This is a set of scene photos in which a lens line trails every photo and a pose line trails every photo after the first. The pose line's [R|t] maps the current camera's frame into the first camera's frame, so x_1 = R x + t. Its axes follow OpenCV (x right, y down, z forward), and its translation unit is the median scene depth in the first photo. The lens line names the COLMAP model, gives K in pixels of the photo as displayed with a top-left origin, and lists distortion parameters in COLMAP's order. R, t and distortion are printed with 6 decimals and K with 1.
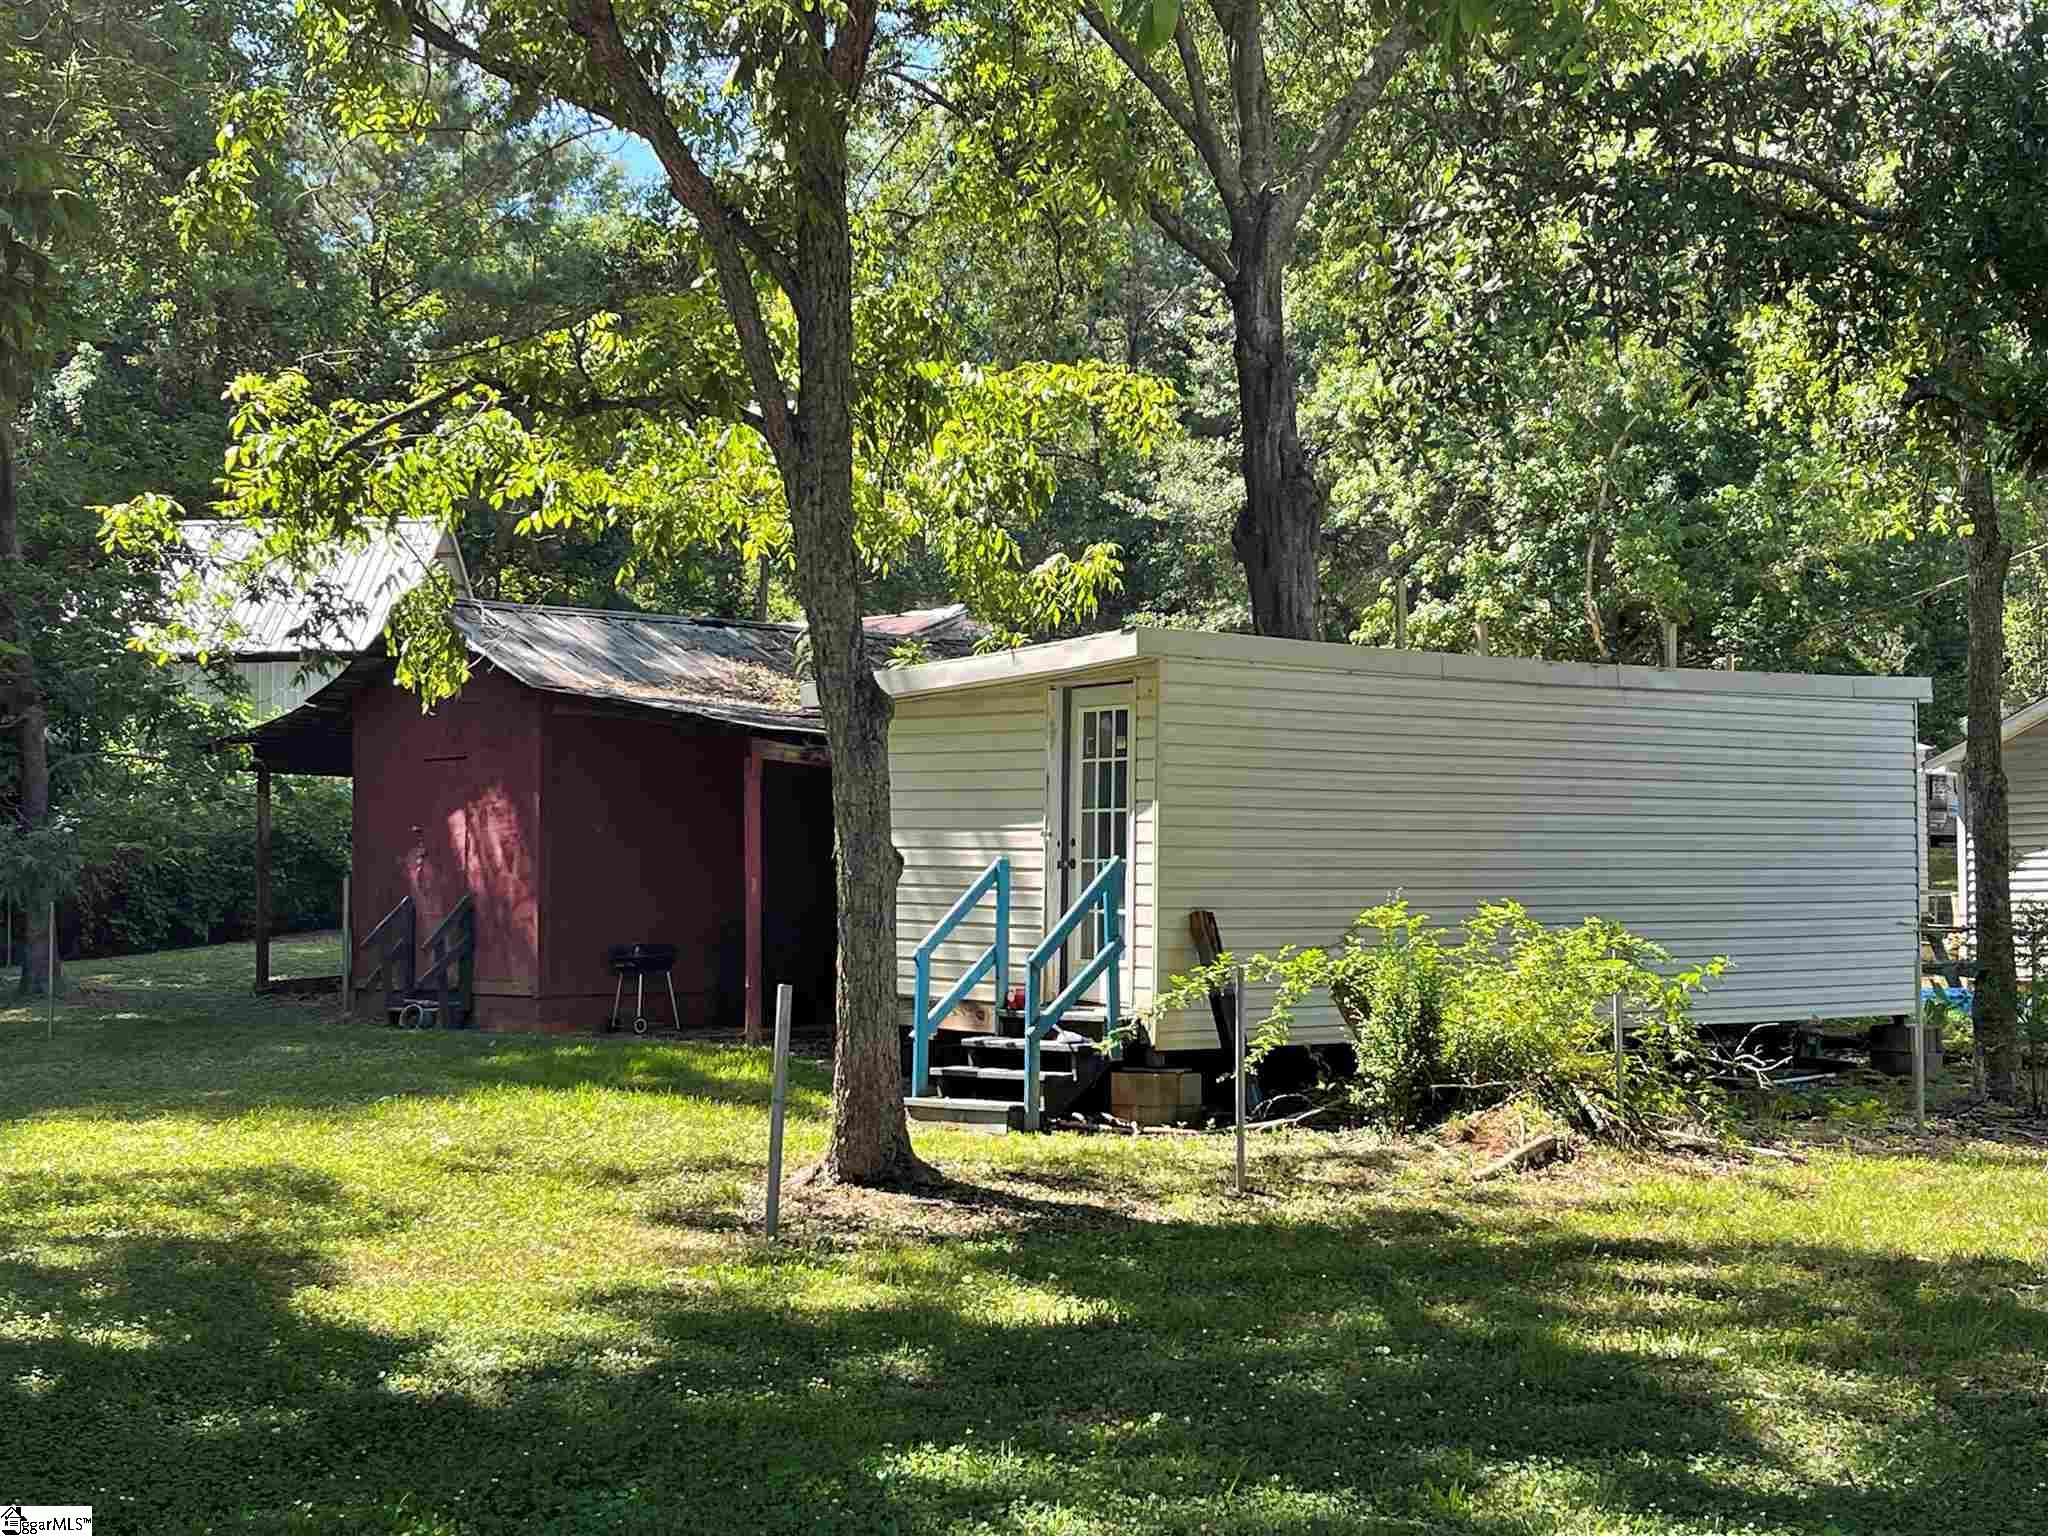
lens RADIAL K [[2530.5, 0, 1024.0], [0, 2530.5, 768.0], [0, 0, 1]] dist [0.018612, 0.029425]
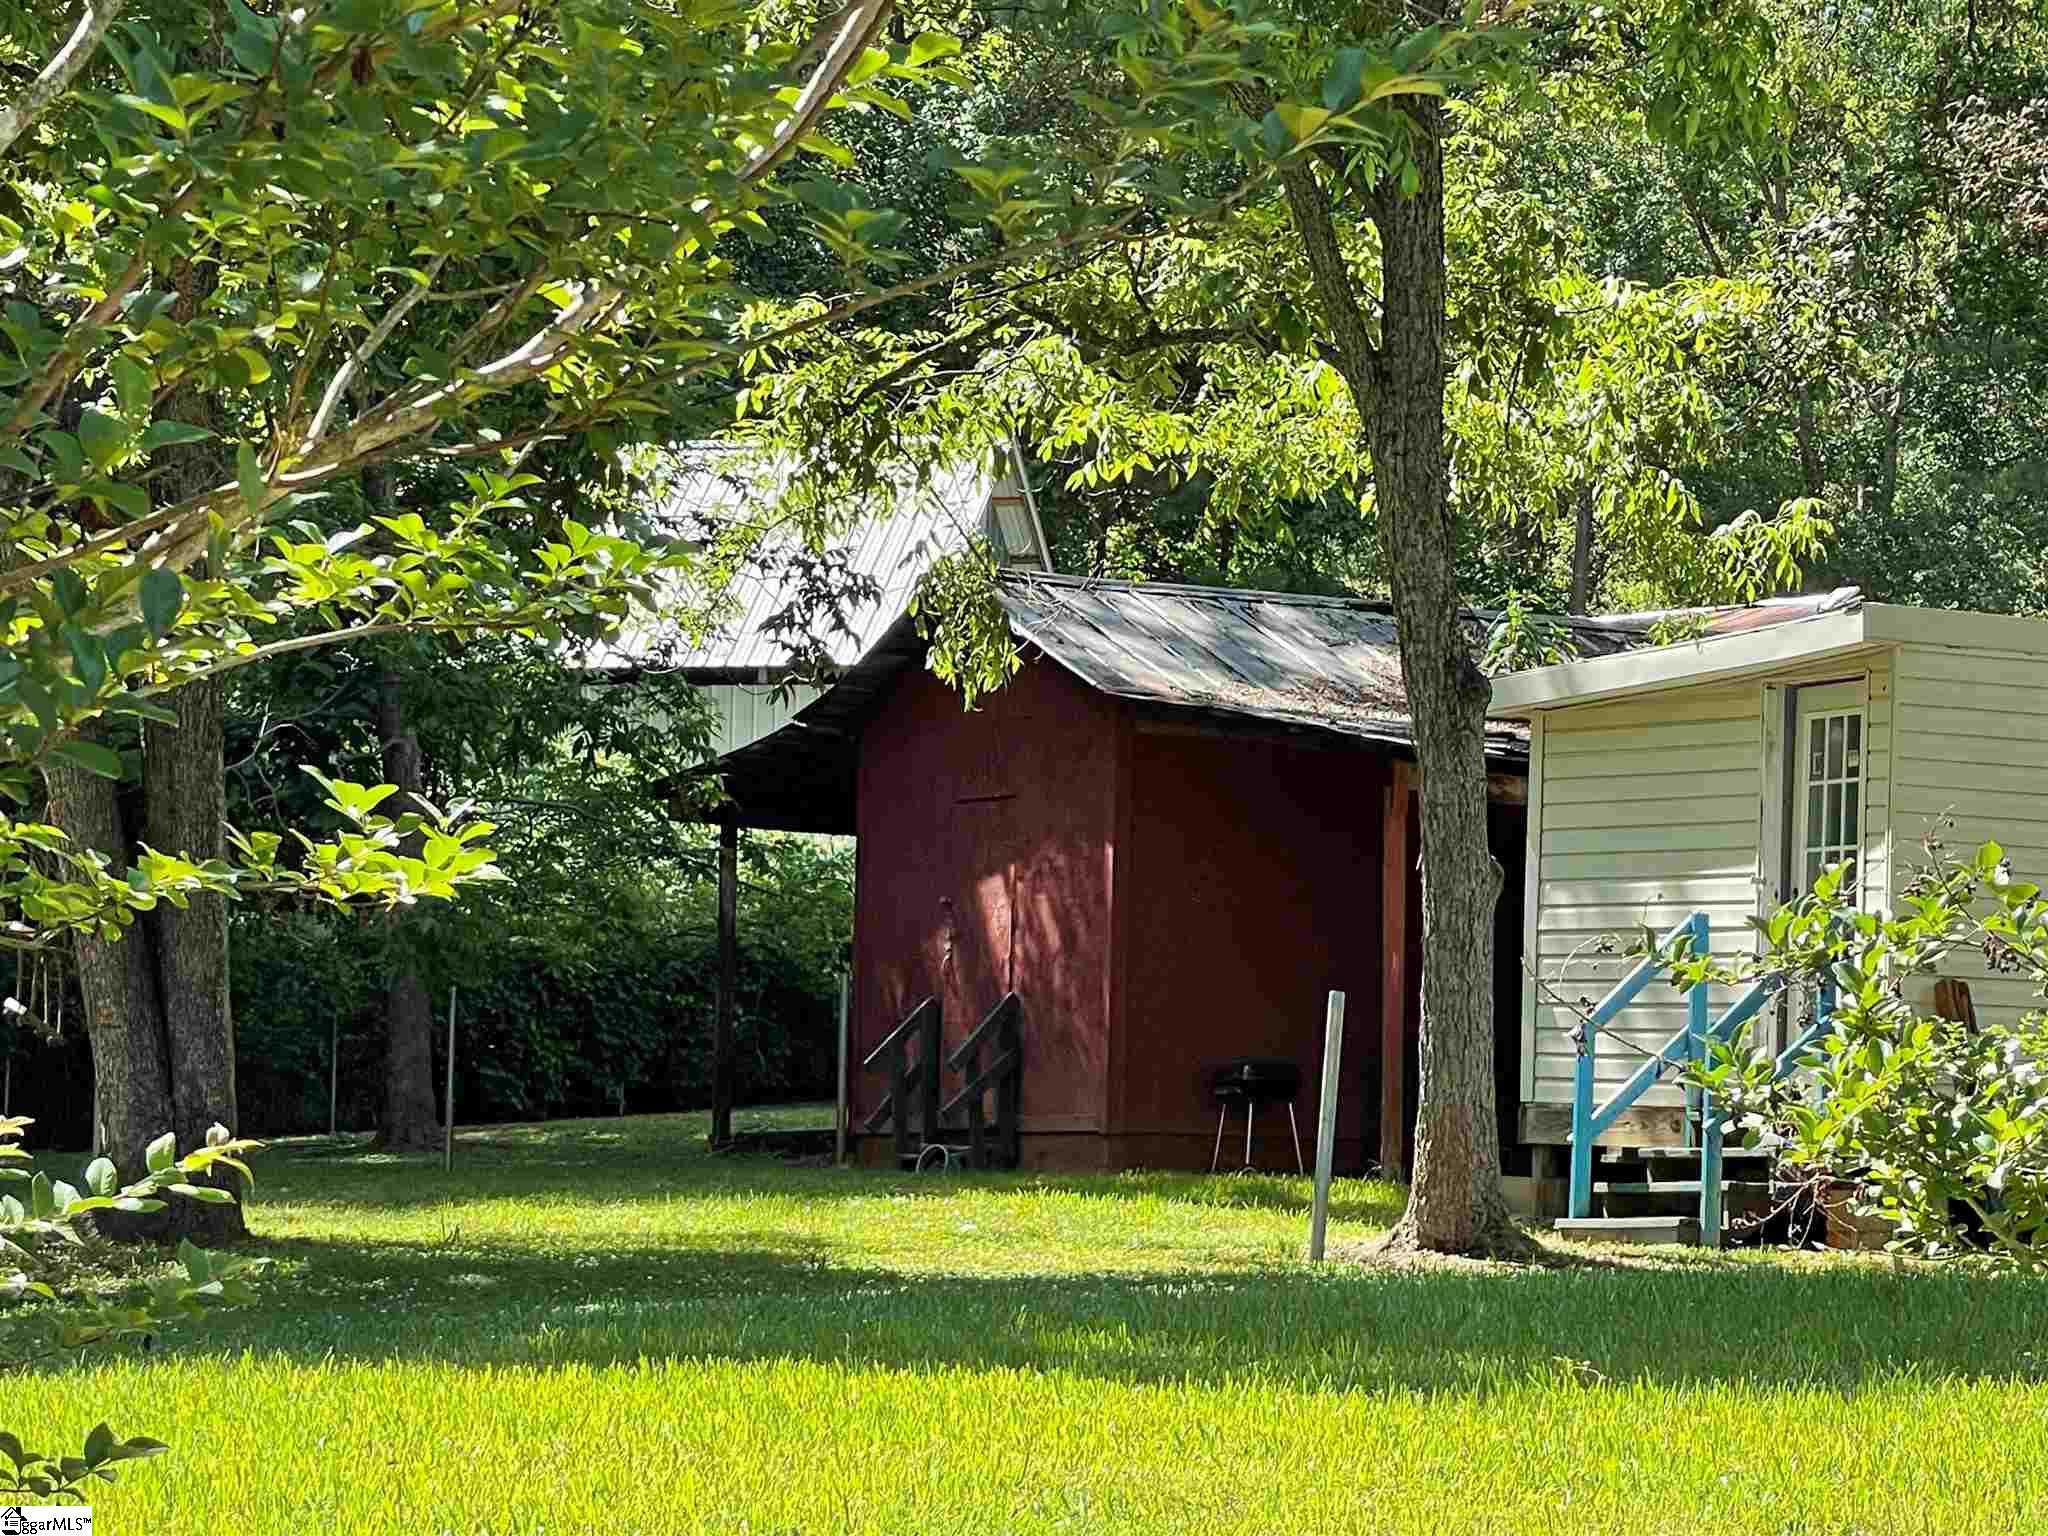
lens RADIAL K [[6483.1, 0, 1024.0], [0, 6483.1, 768.0], [0, 0, 1]] dist [-0.035364, -0.419050]
pose [[0.974870, 0.007469, -0.222650, 0.243167], [-0.016122, 0.999183, -0.037073, 0.073066], [0.222191, 0.039731, 0.974193, -1.001597]]
